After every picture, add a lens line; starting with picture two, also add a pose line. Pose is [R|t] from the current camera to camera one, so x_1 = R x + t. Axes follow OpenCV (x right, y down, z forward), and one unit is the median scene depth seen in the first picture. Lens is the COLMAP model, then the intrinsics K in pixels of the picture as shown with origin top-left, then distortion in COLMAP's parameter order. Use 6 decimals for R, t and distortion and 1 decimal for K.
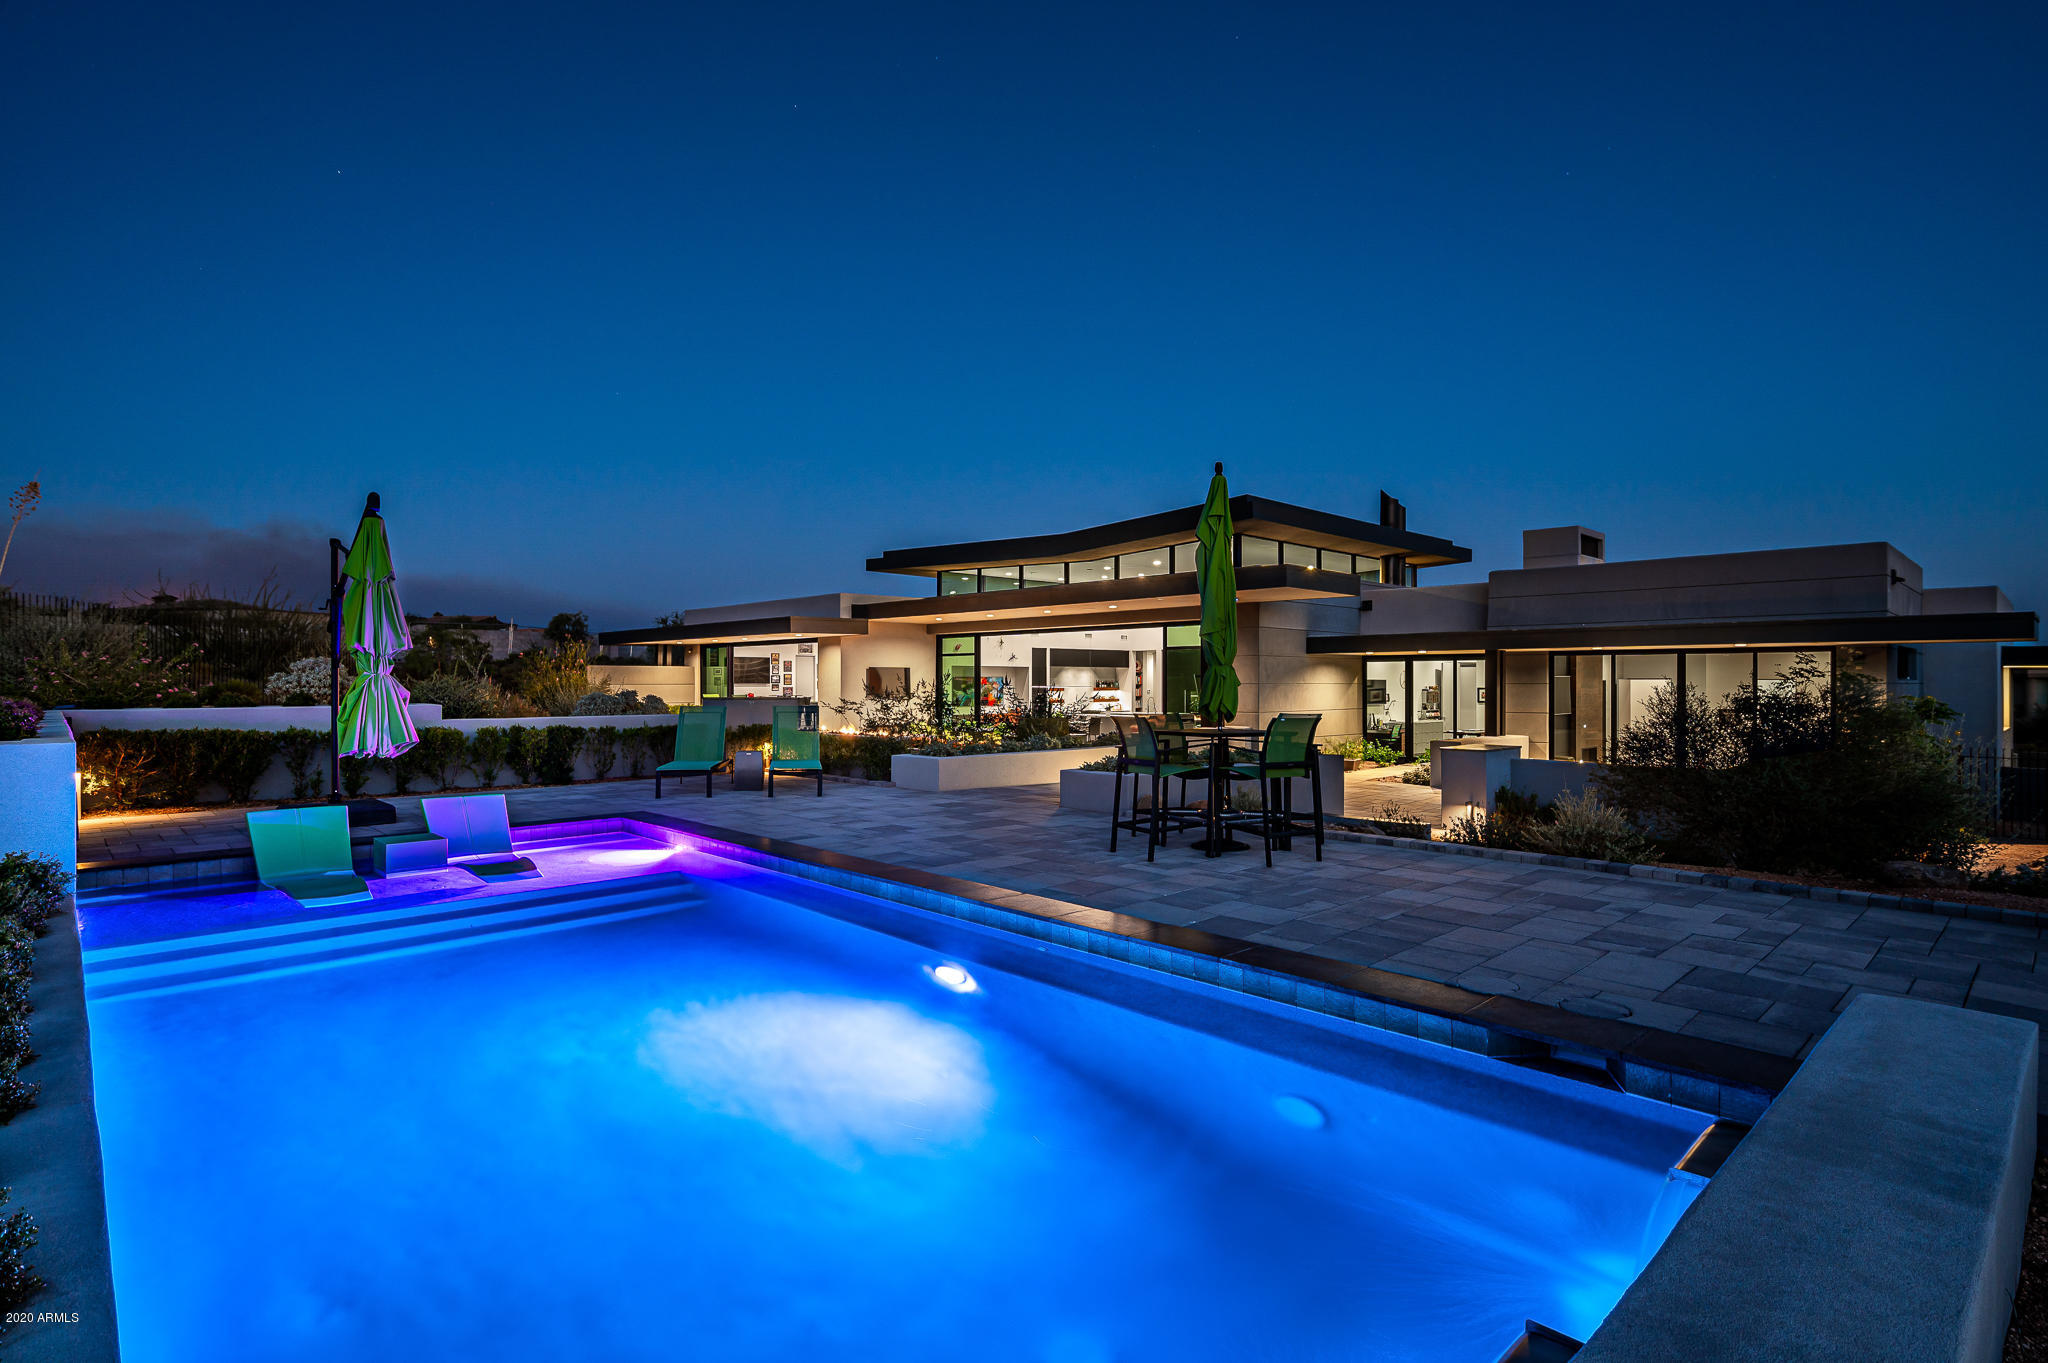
lens RADIAL K [[1016.9, 0, 1025.0], [0, 1016.9, 685.8], [0, 0, 1]] dist [0.001823, 0.000242]
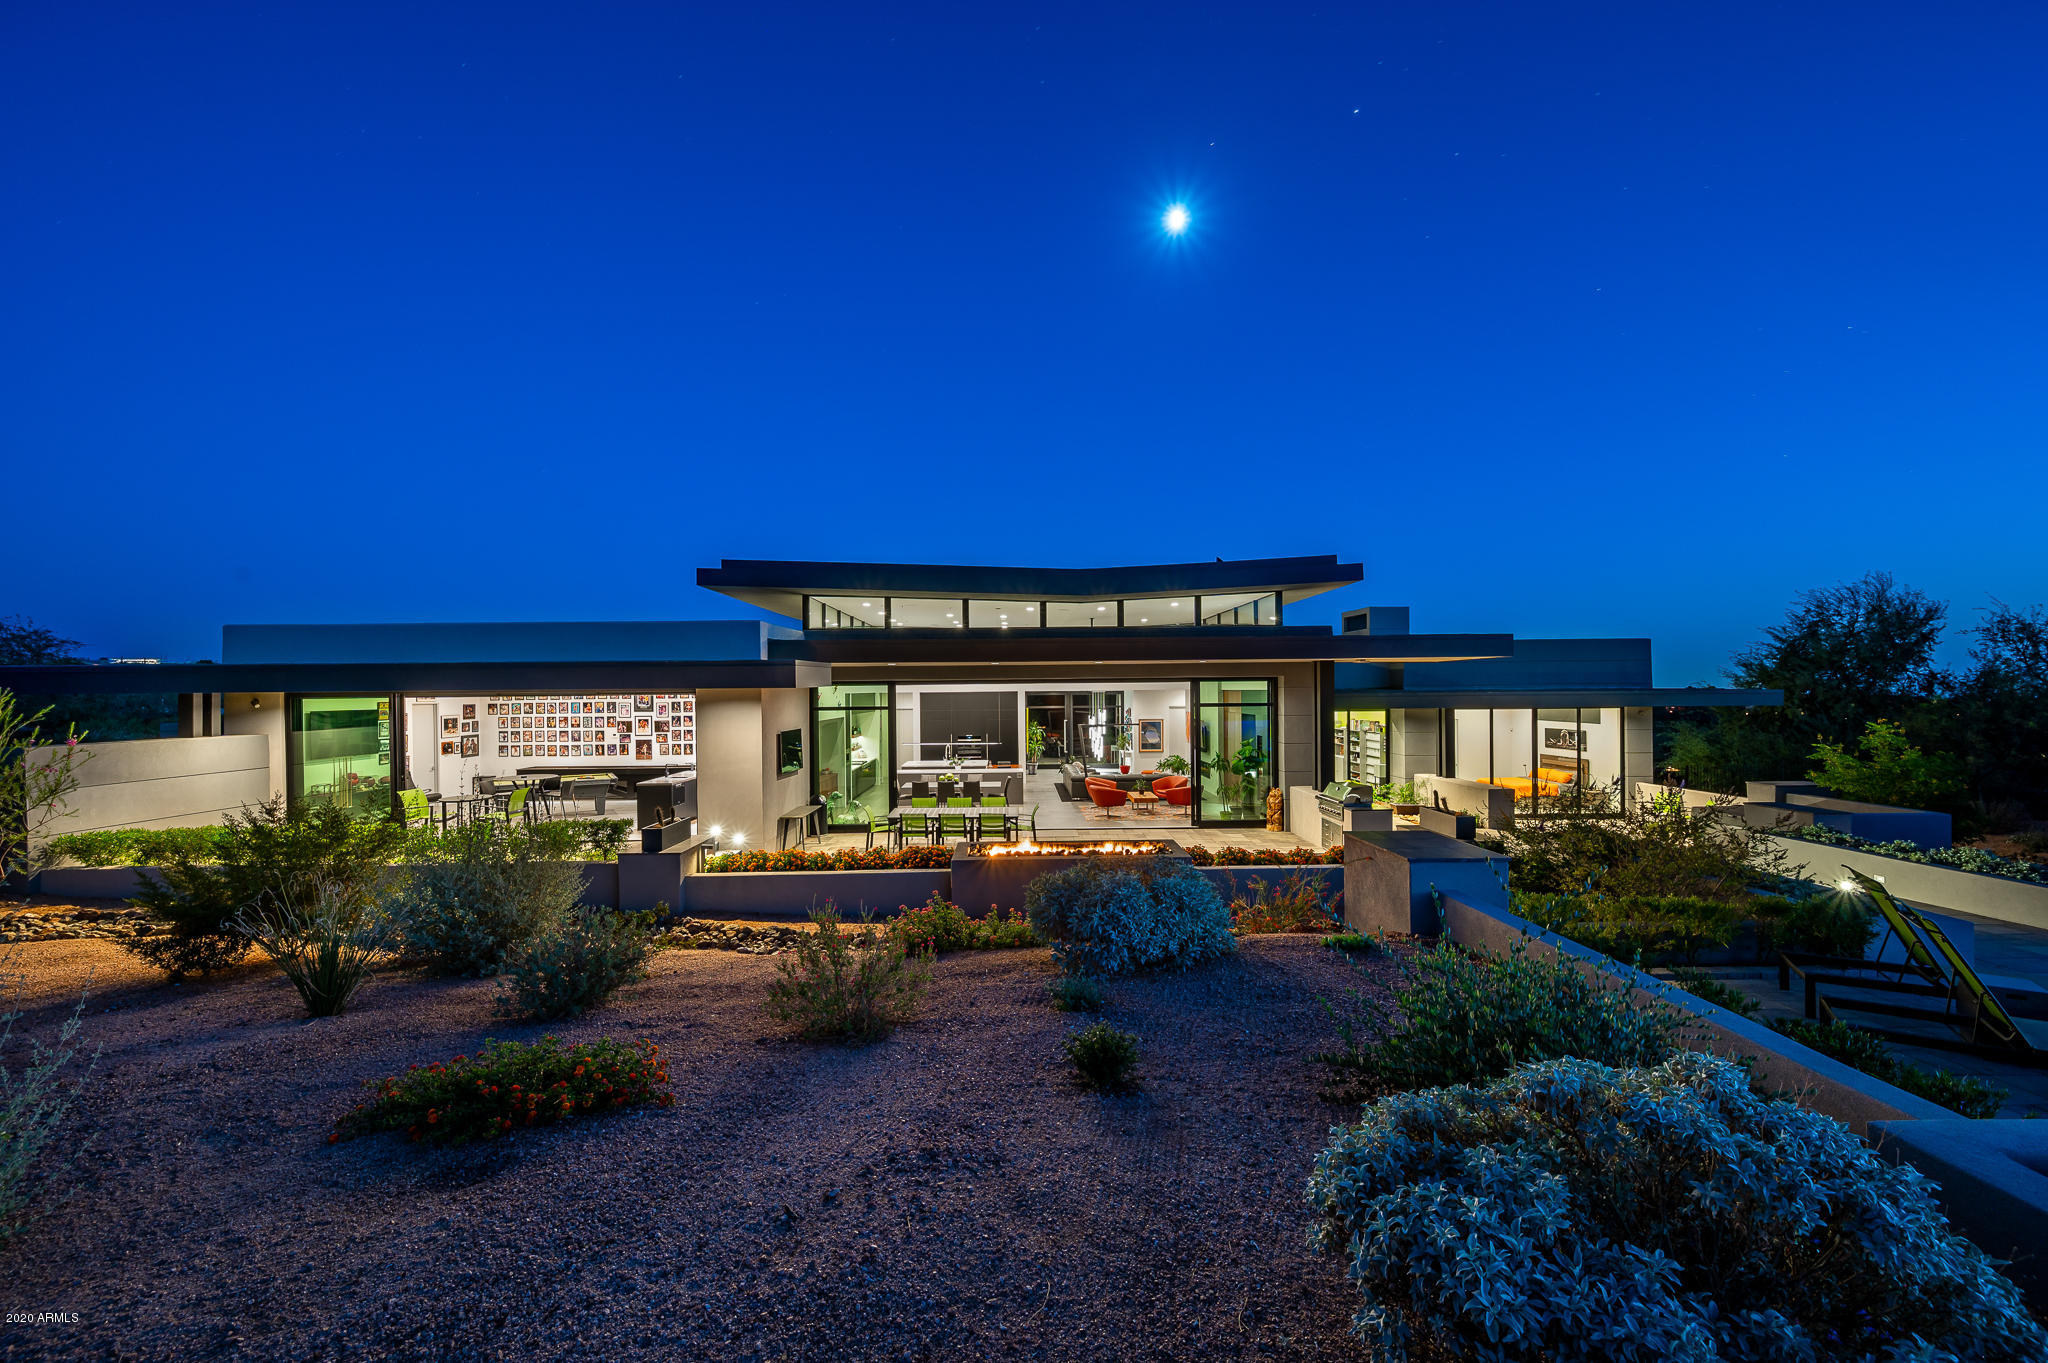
lens RADIAL K [[818.1, 0, 1027.0], [0, 818.1, 673.8], [0, 0, 1]] dist [-0.001947, 0.000004]
pose [[0.681340, 0.007717, 0.731927, -0.389800], [0.008385, 0.999797, -0.018347, -0.040619], [-0.731919, 0.018638, 0.681136, 0.459995]]
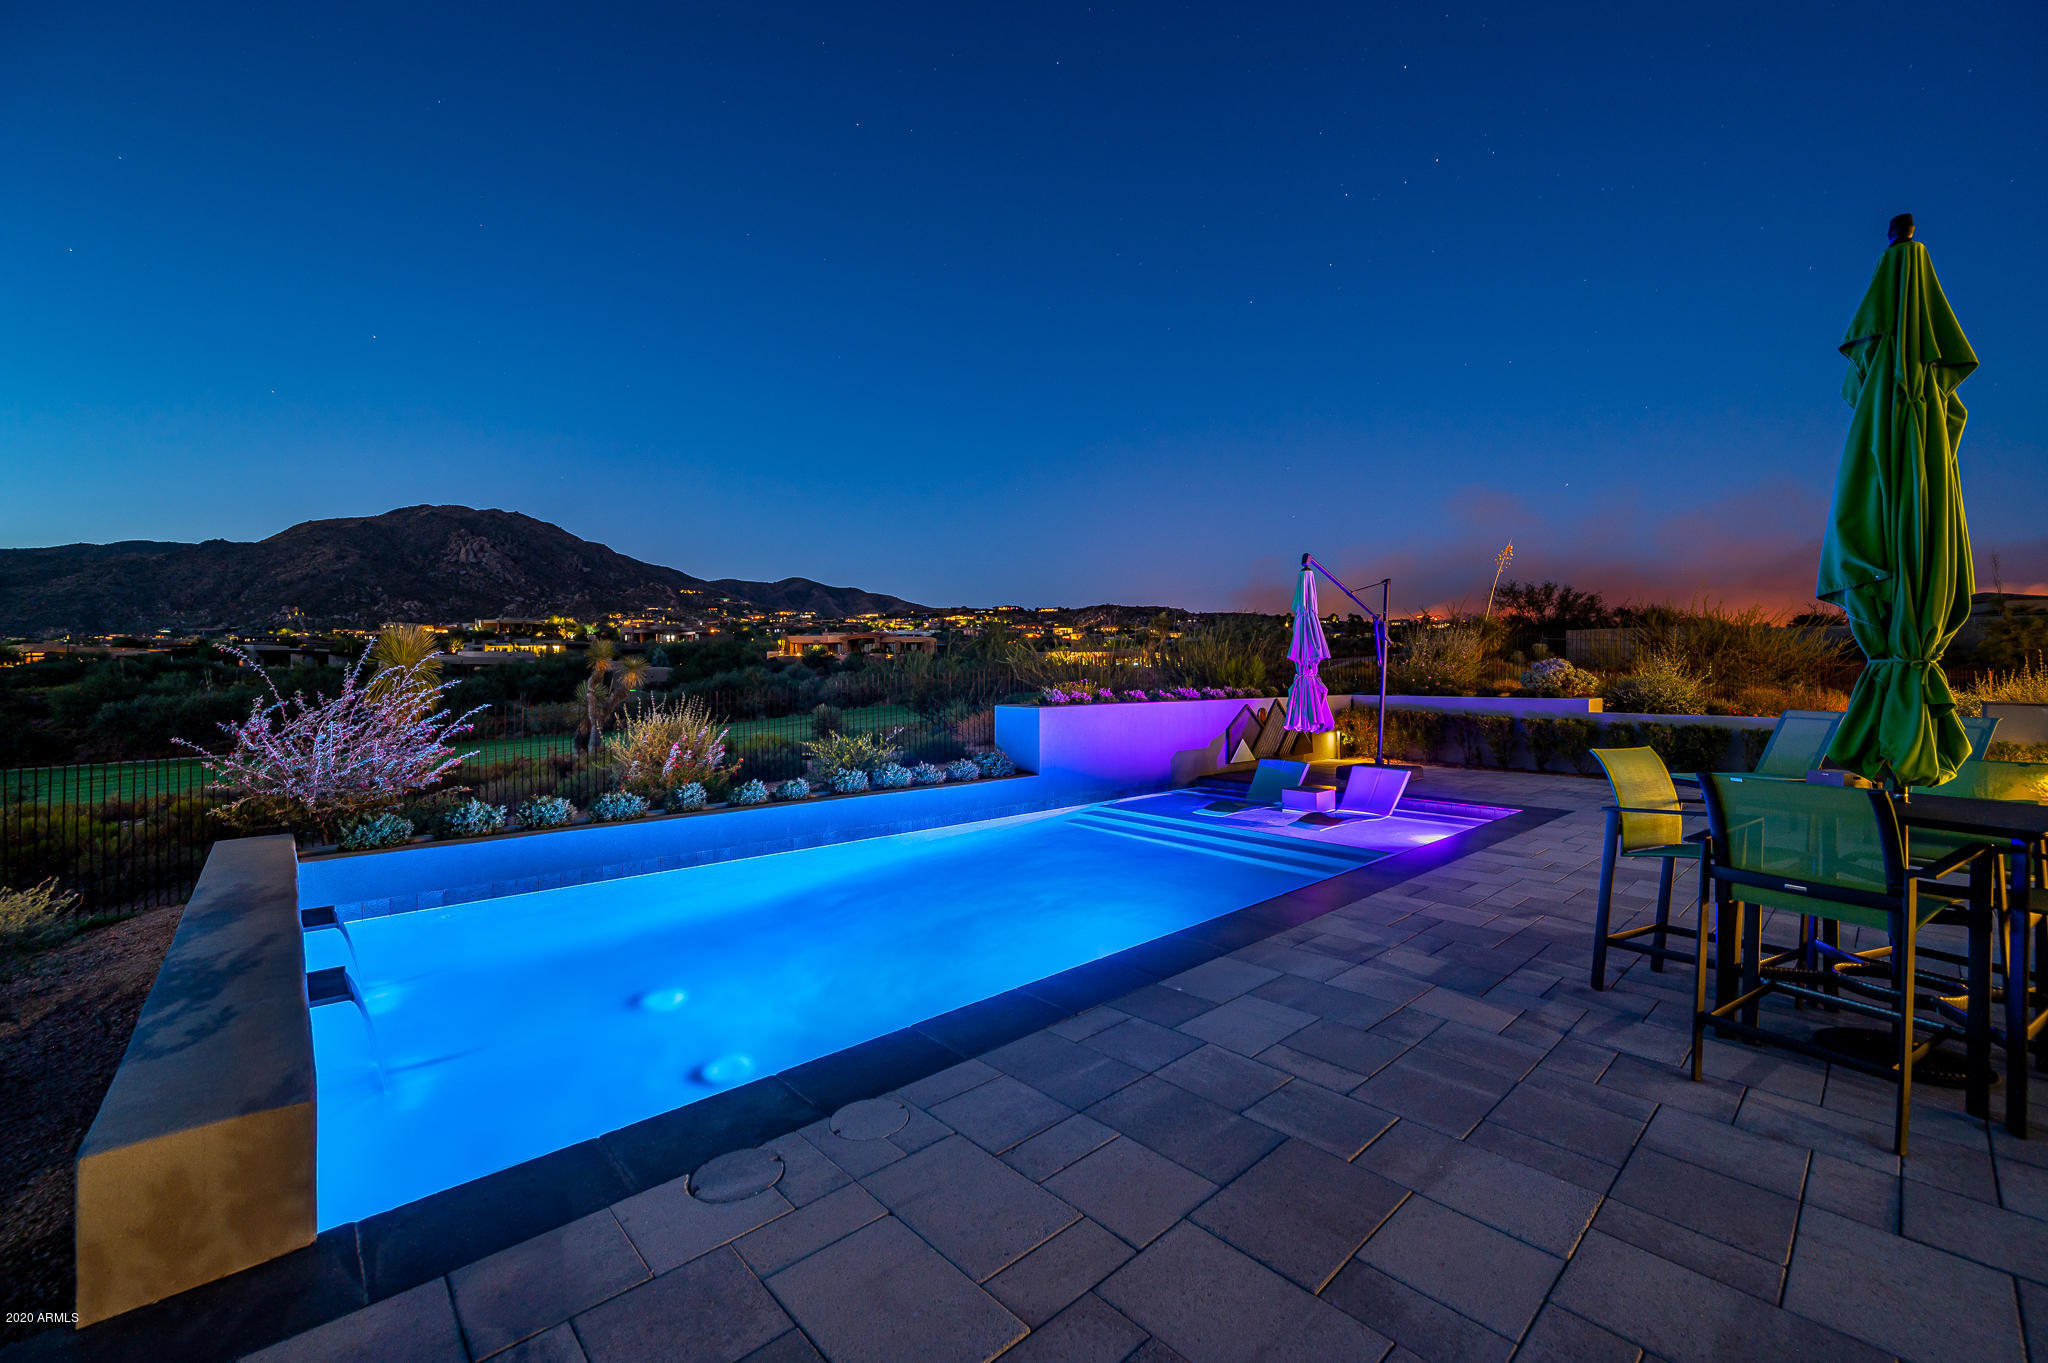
lens RADIAL K [[818.1, 0, 1027.0], [0, 818.1, 673.8], [0, 0, 1]] dist [-0.001947, 0.000004]
pose [[-0.023764, -0.000953, -0.999717, 0.153774], [-0.000574, 0.999999, -0.000940, -0.003610], [0.999717, 0.000552, -0.023764, 0.166927]]
